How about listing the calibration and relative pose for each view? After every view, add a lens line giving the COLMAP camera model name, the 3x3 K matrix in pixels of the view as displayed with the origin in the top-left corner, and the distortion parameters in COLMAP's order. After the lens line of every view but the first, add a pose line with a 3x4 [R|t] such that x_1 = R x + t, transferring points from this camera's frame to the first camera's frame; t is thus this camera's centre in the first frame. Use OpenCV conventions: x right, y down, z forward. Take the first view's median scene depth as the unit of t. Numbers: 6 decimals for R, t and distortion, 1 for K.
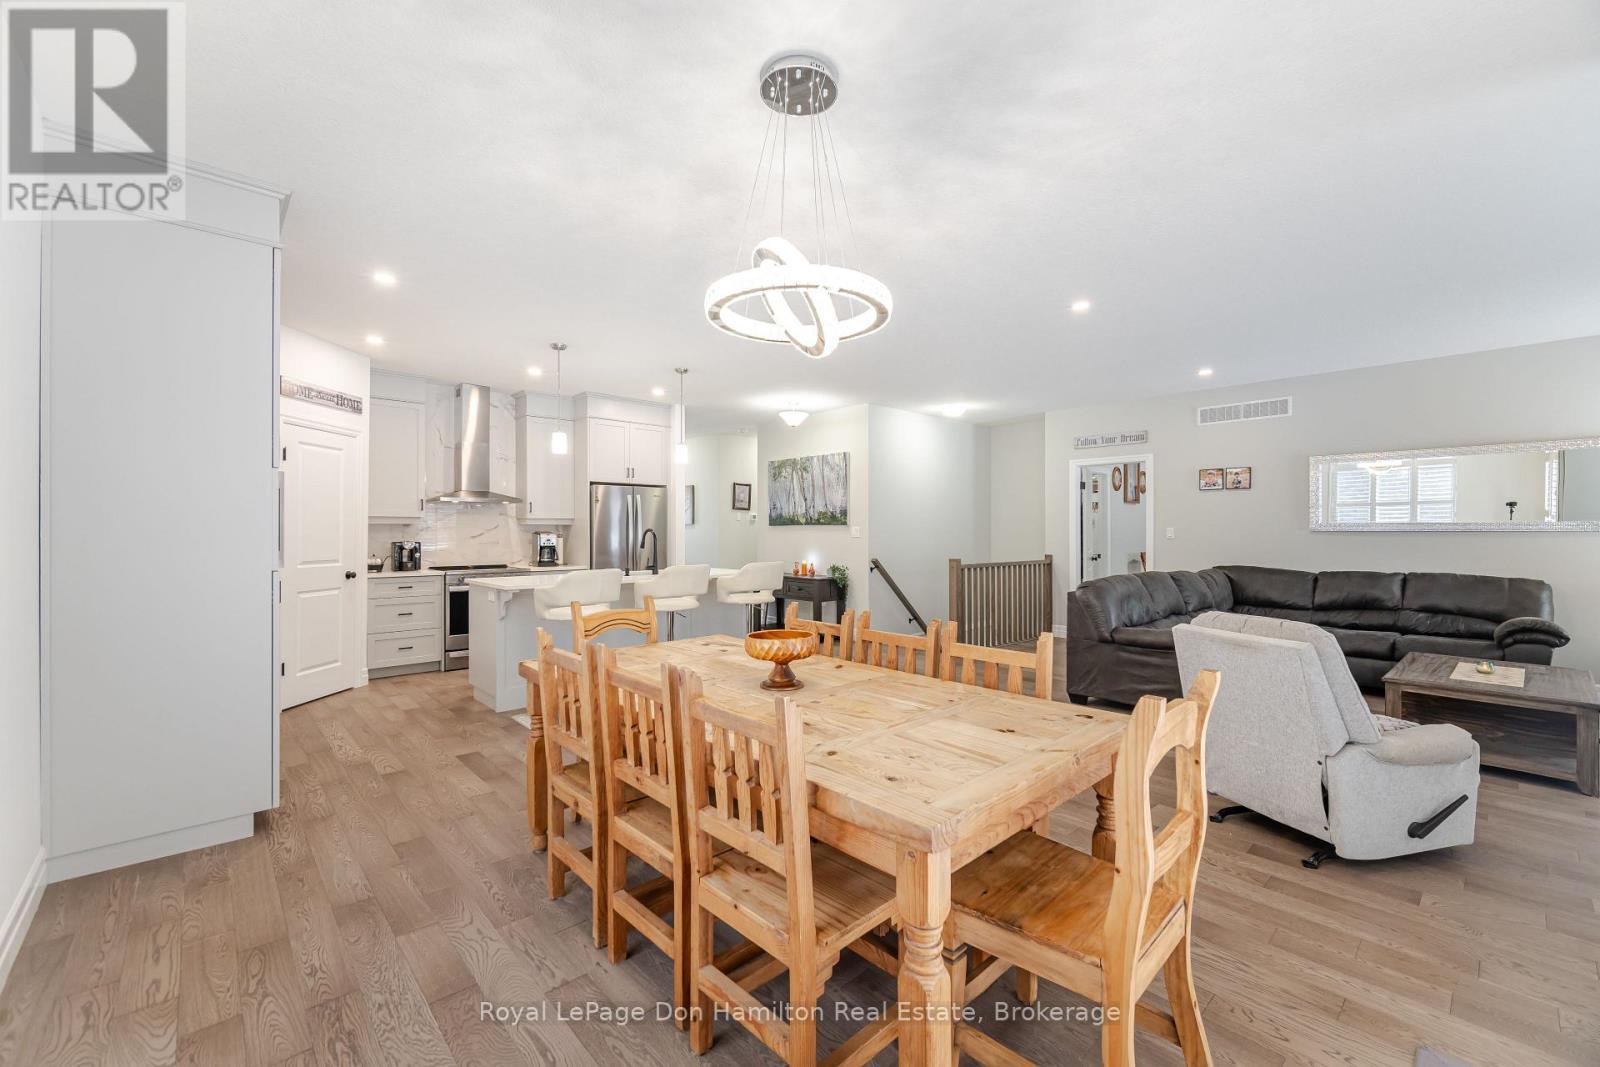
lens RADIAL K [[663.6, 0, 790.5], [0, 663.6, 528.5], [0, 0, 1]] dist [-0.000214, -0.000190]
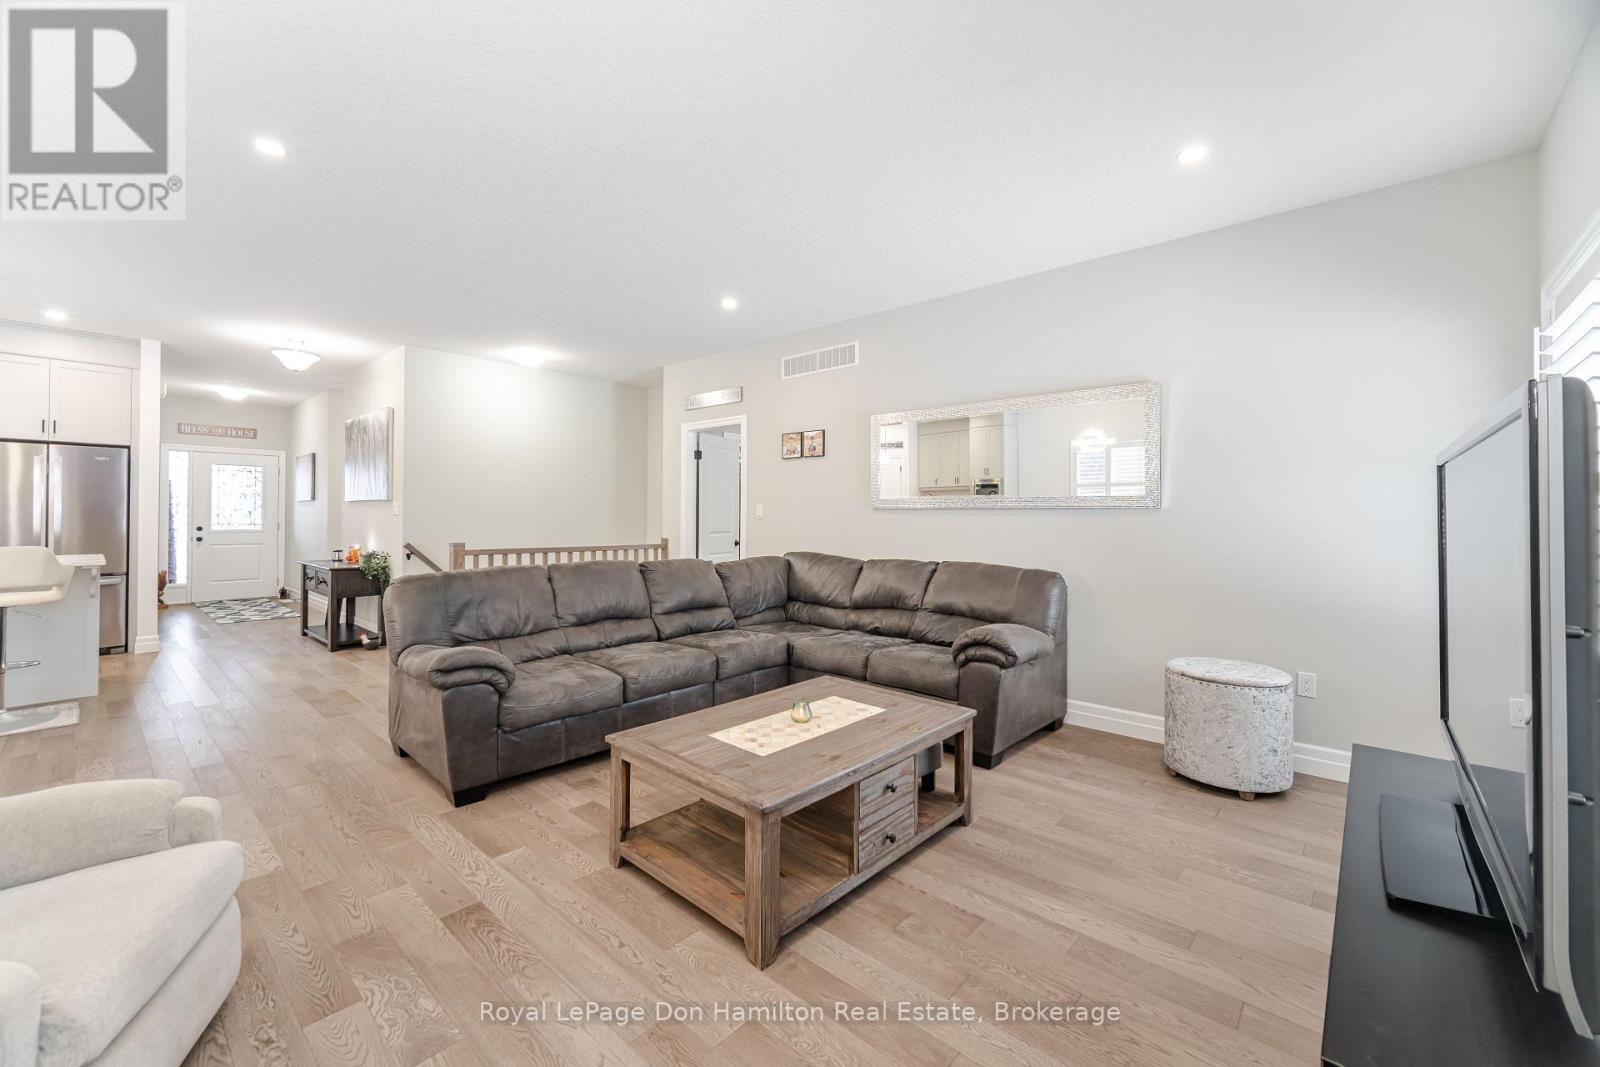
lens RADIAL K [[644.5, 0, 796.1], [0, 644.5, 514.5], [0, 0, 1]] dist [-0.000692, -0.000621]
pose [[0.995341, 0.005701, 0.096246, 0.673051], [-0.005863, 0.999982, 0.001405, 0.011044], [-0.096236, -0.001963, 0.995357, 0.256801]]
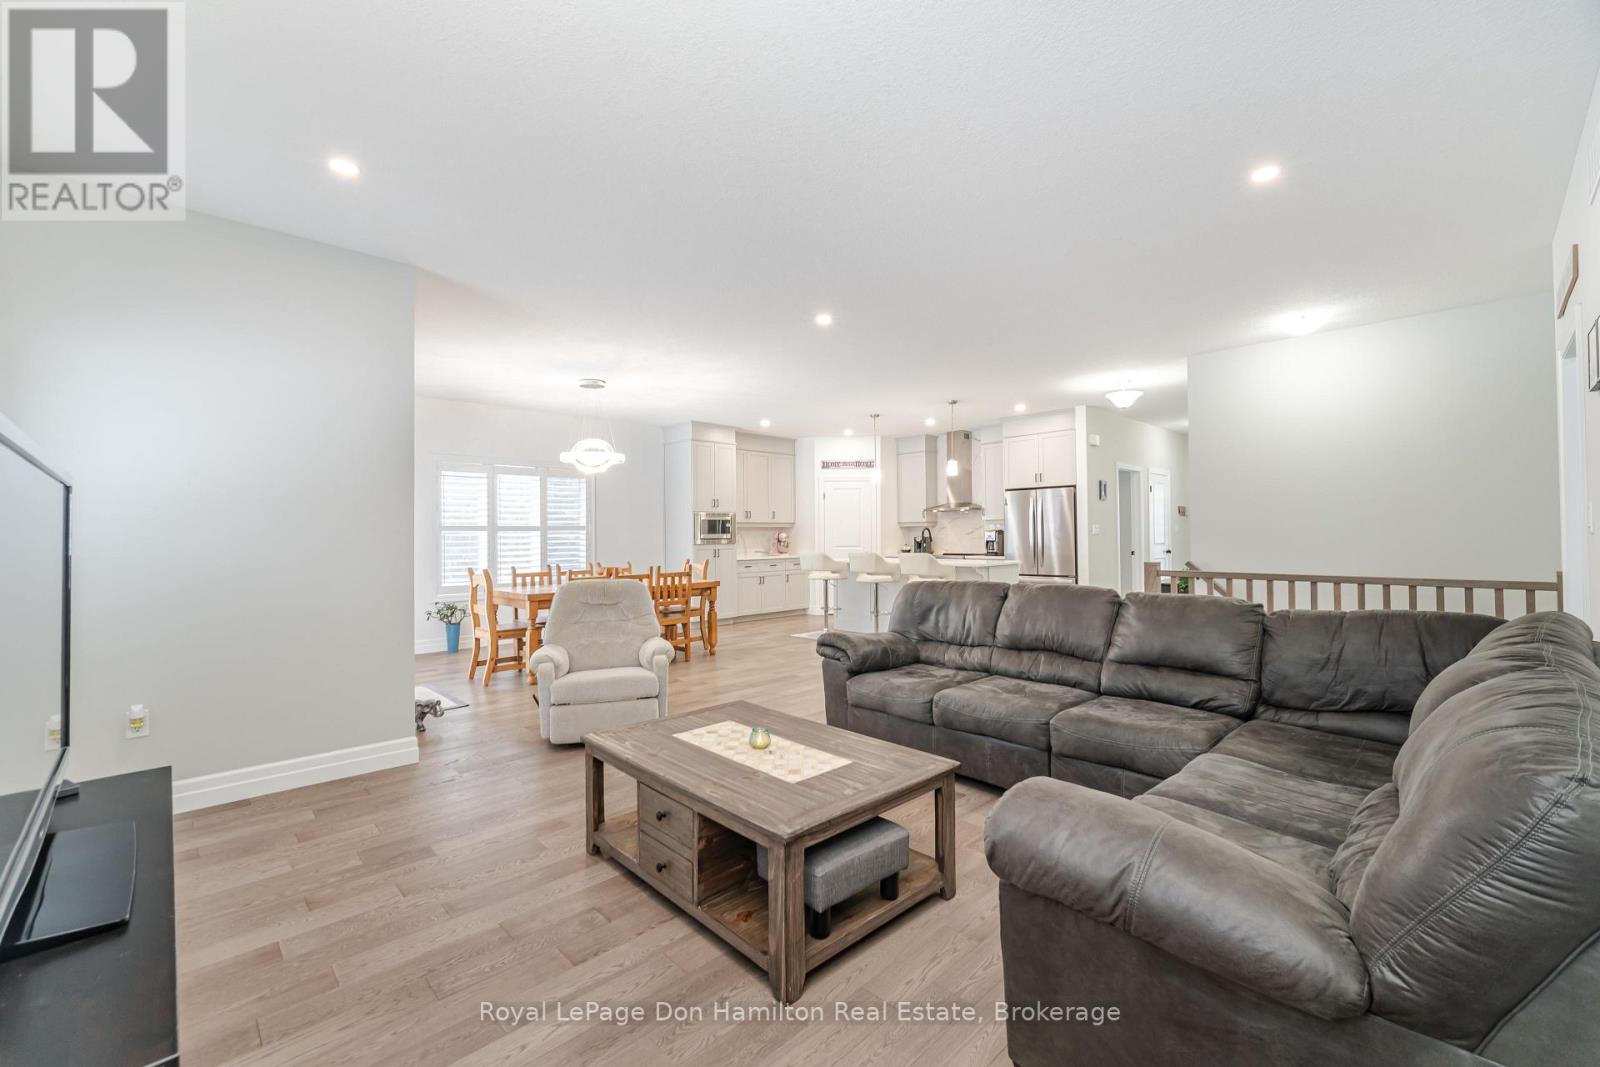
lens RADIAL K [[656.5, 0, 790.7], [0, 656.5, 532.5], [0, 0, 1]] dist [-0.001225, -0.000341]
pose [[0.021167, -0.004439, -0.999766, 1.143666], [0.012963, 0.999907, -0.004165, 0.012652], [0.999692, -0.012872, 0.021222, 0.696484]]
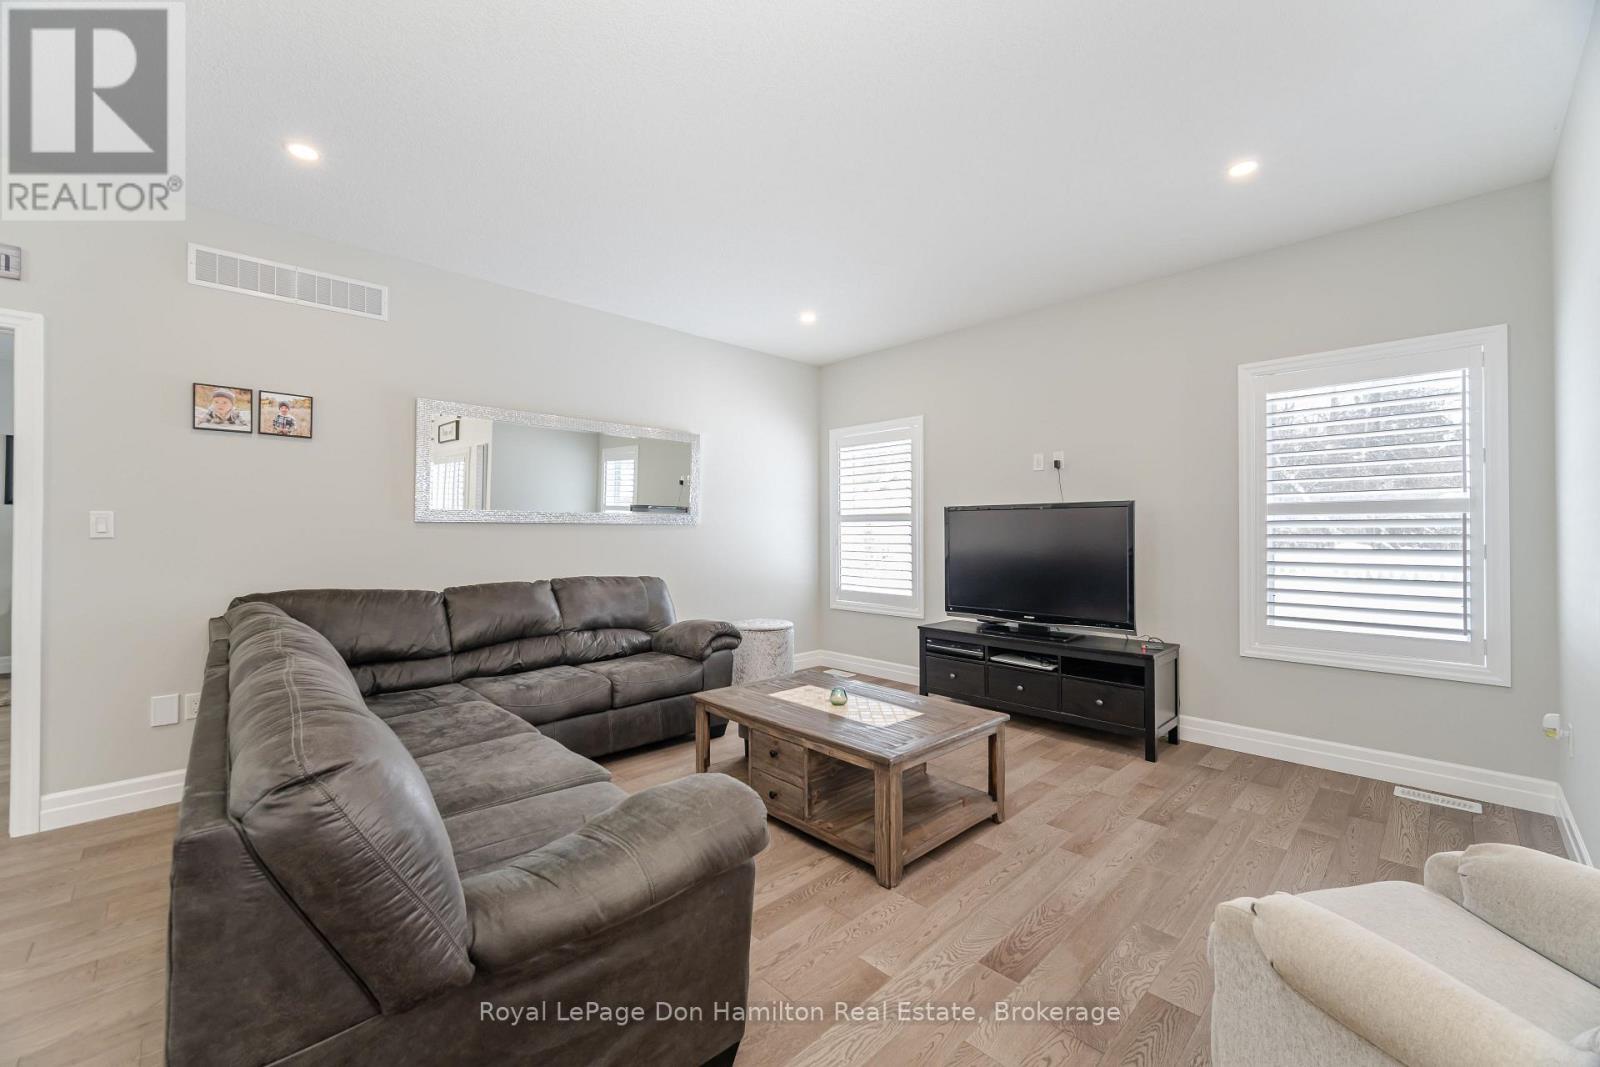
lens RADIAL K [[631.7, 0, 800.0], [0, 631.7, 533.5], [0, 0, 1]] dist [-0.001527, -0.000326]
pose [[-0.026882, -0.001145, 0.999638, 0.220941], [-0.002644, 0.999996, 0.001074, 0.013786], [-0.999635, -0.002614, -0.026885, 0.728814]]
